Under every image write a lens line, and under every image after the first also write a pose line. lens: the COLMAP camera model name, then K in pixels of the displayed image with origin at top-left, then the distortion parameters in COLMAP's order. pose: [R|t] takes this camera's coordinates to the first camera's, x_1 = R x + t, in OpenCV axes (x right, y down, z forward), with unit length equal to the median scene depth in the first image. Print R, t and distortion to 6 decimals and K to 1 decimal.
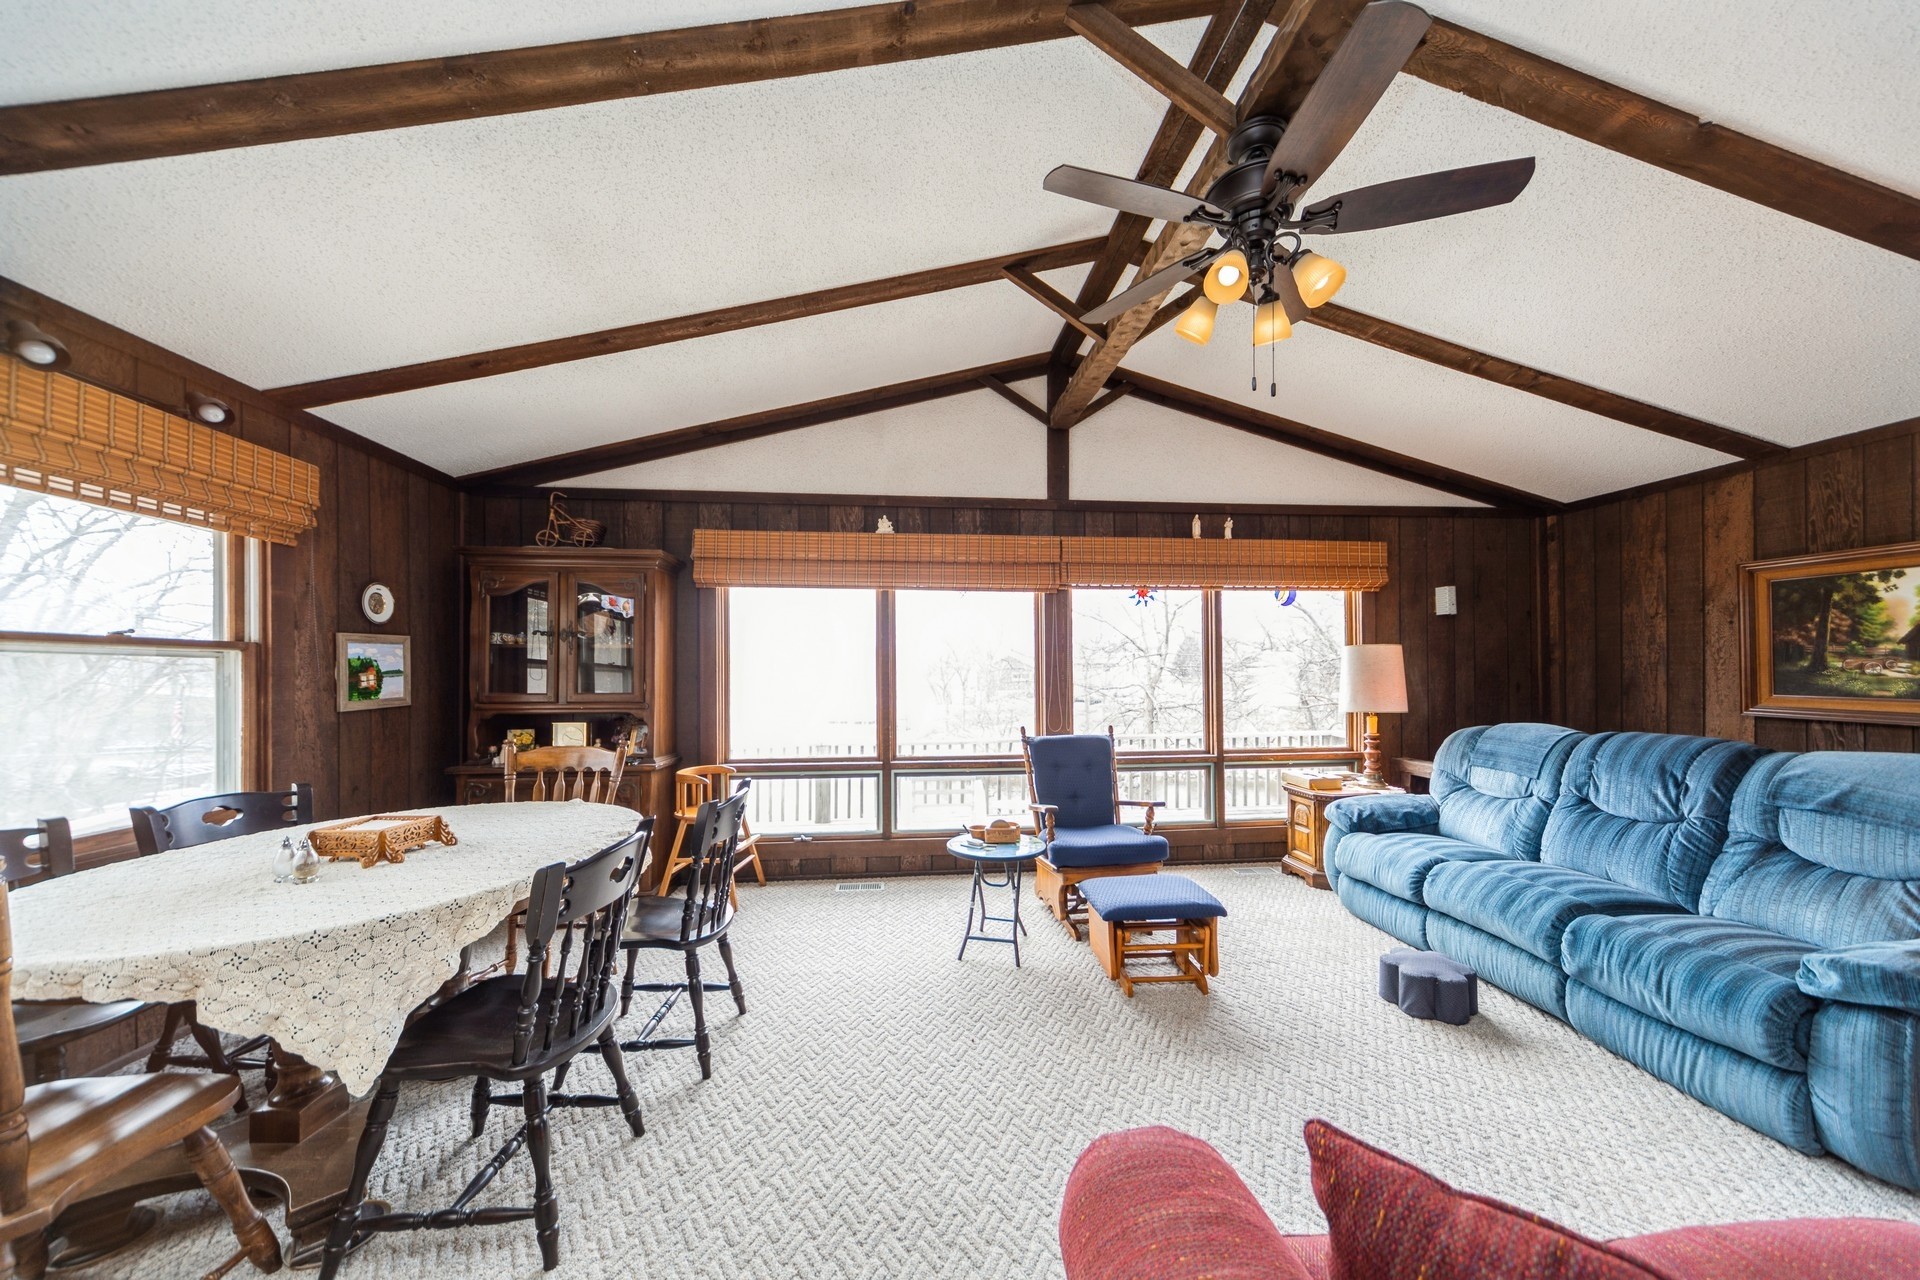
lens RADIAL K [[648.3, 0, 994.2], [0, 648.3, 666.3], [0, 0, 1]] dist [0.000529, 0.000128]
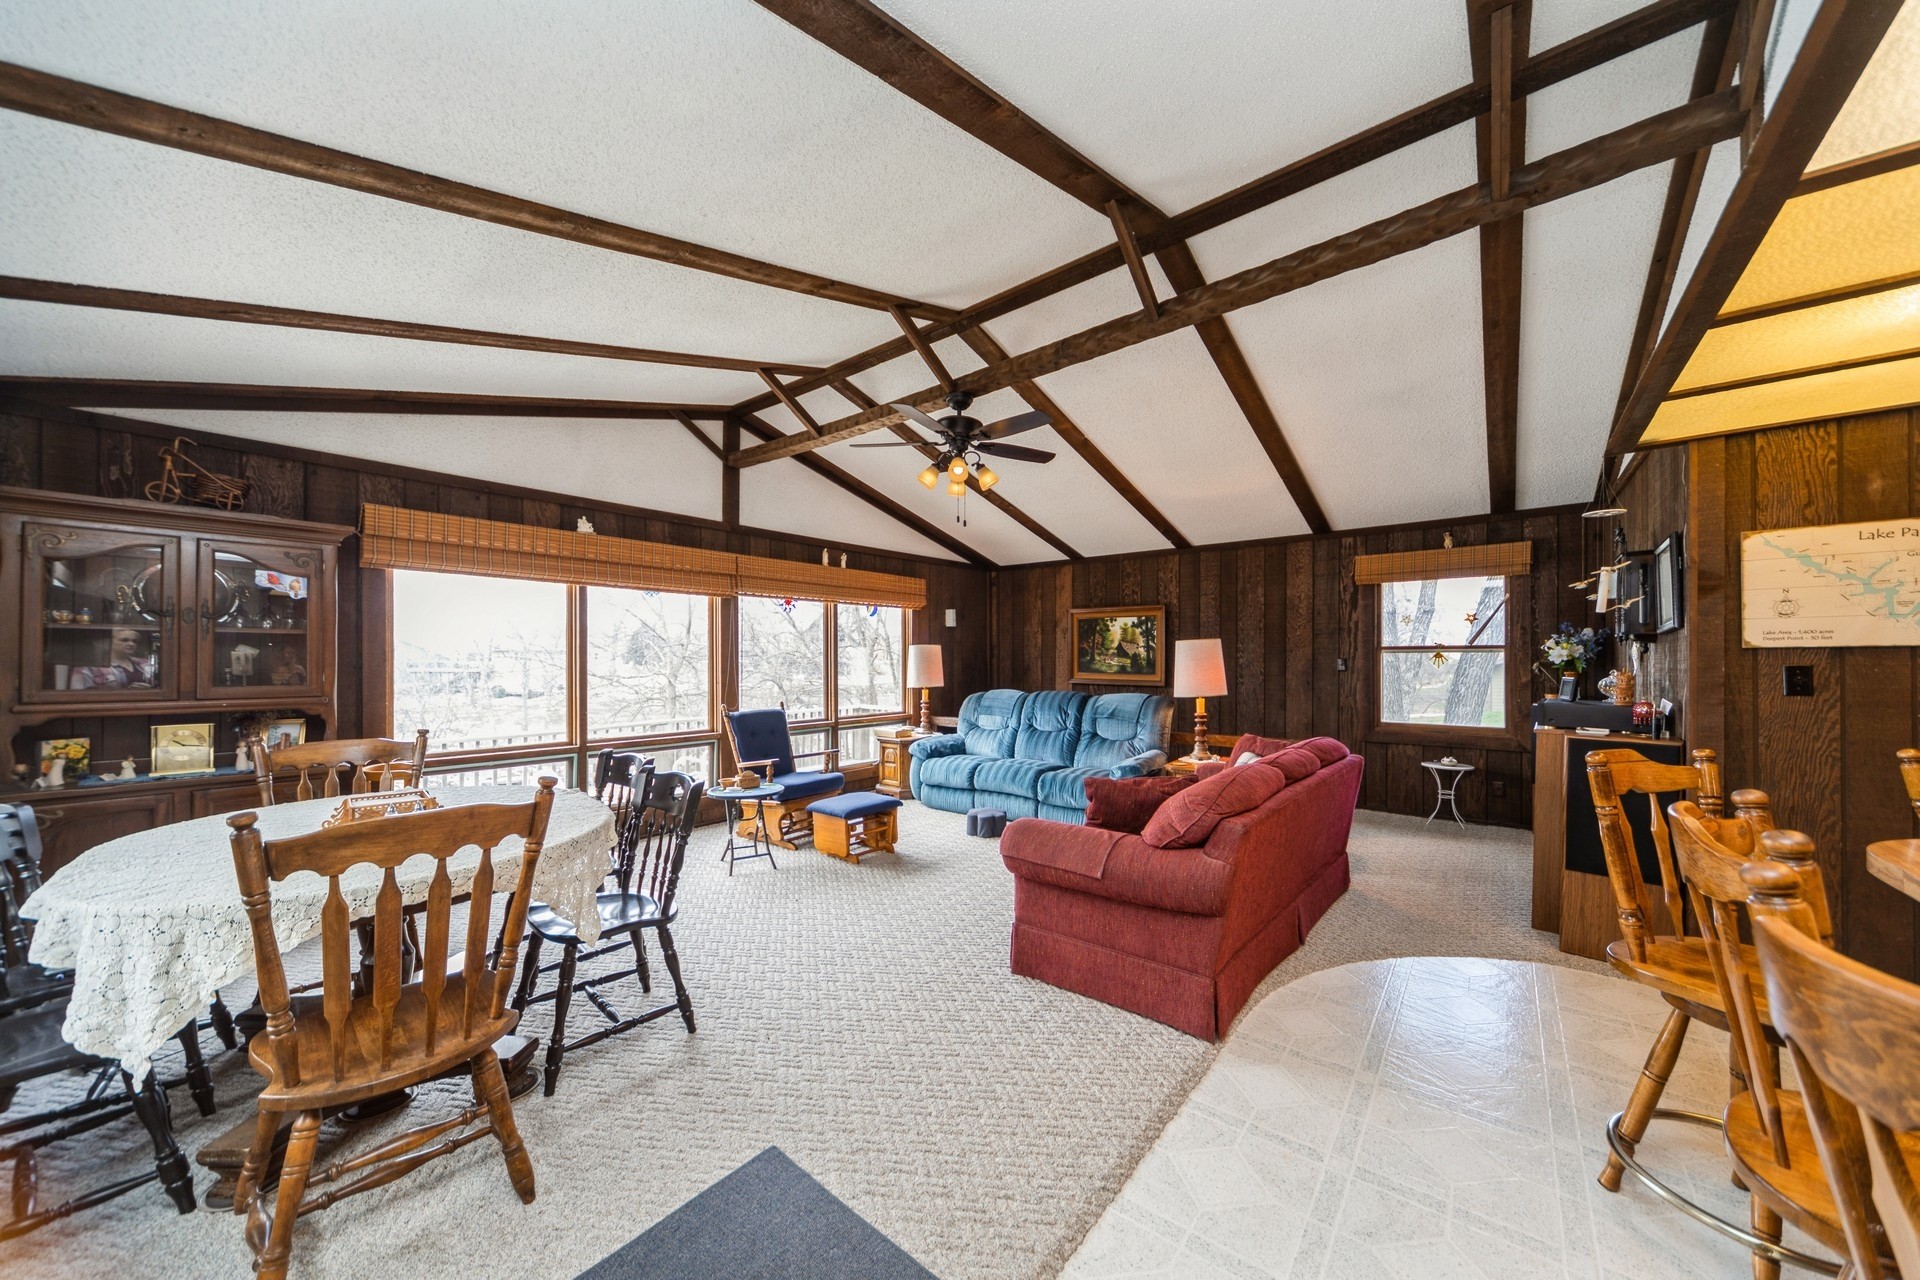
lens RADIAL K [[682.6, 0, 962.1], [0, 682.6, 658.0], [0, 0, 1]] dist [-0.005387, 0.000029]
pose [[0.705832, 0.004290, 0.708366, -0.558124], [-0.007251, 0.999973, 0.001169, -0.003721], [-0.708342, -0.005962, 0.705844, -0.258903]]
